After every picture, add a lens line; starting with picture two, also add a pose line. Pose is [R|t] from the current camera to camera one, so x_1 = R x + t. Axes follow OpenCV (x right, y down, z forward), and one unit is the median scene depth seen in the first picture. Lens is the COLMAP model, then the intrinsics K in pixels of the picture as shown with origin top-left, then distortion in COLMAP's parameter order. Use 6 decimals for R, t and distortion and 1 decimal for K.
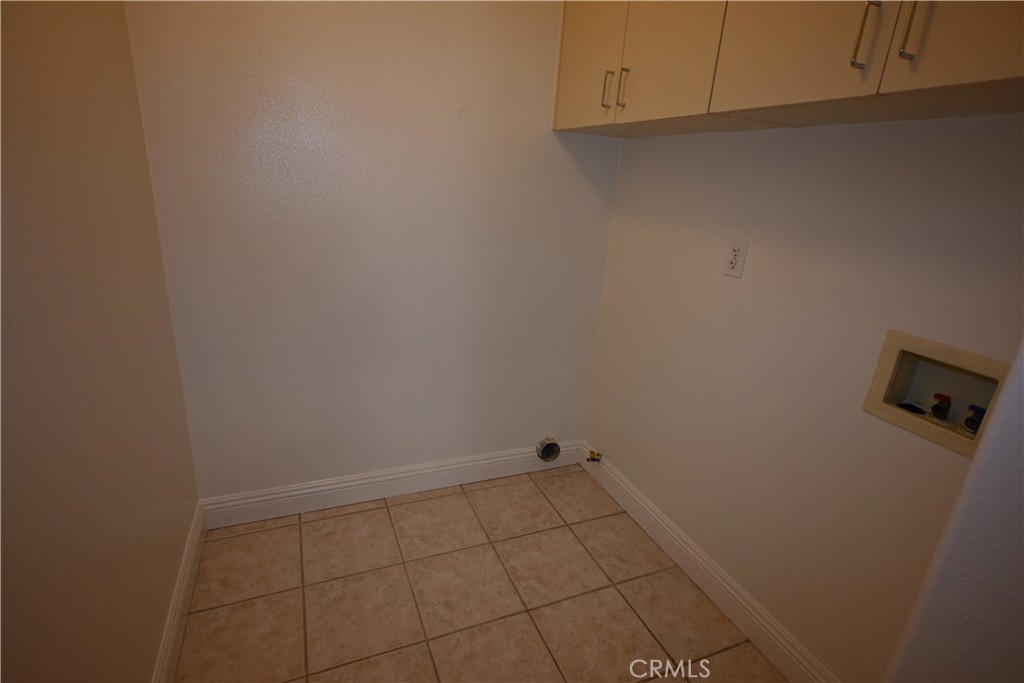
lens RADIAL K [[504.8, 0, 517.1], [0, 504.8, 341.3], [0, 0, 1]] dist [0.002894, 0.001027]
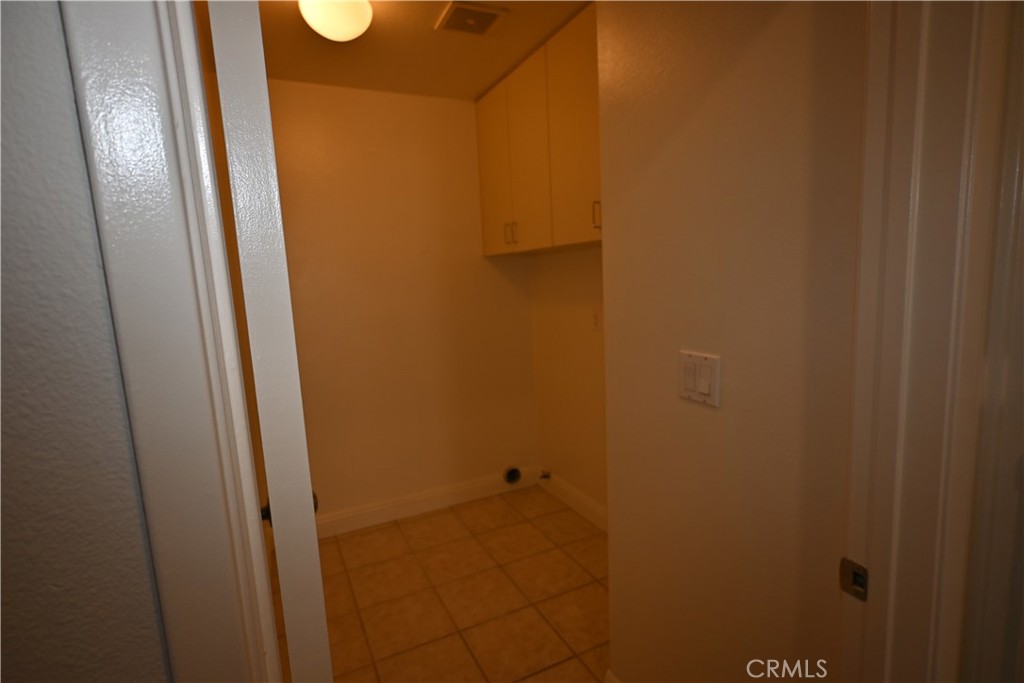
lens RADIAL K [[504.8, 0, 508.4], [0, 504.8, 340.9], [0, 0, 1]] dist [0.002894, 0.001027]
pose [[0.992167, -0.122784, 0.022975, 0.069727], [0.124915, 0.975214, -0.182629, 0.118689], [0.000018, 0.184069, 0.982913, -0.431862]]
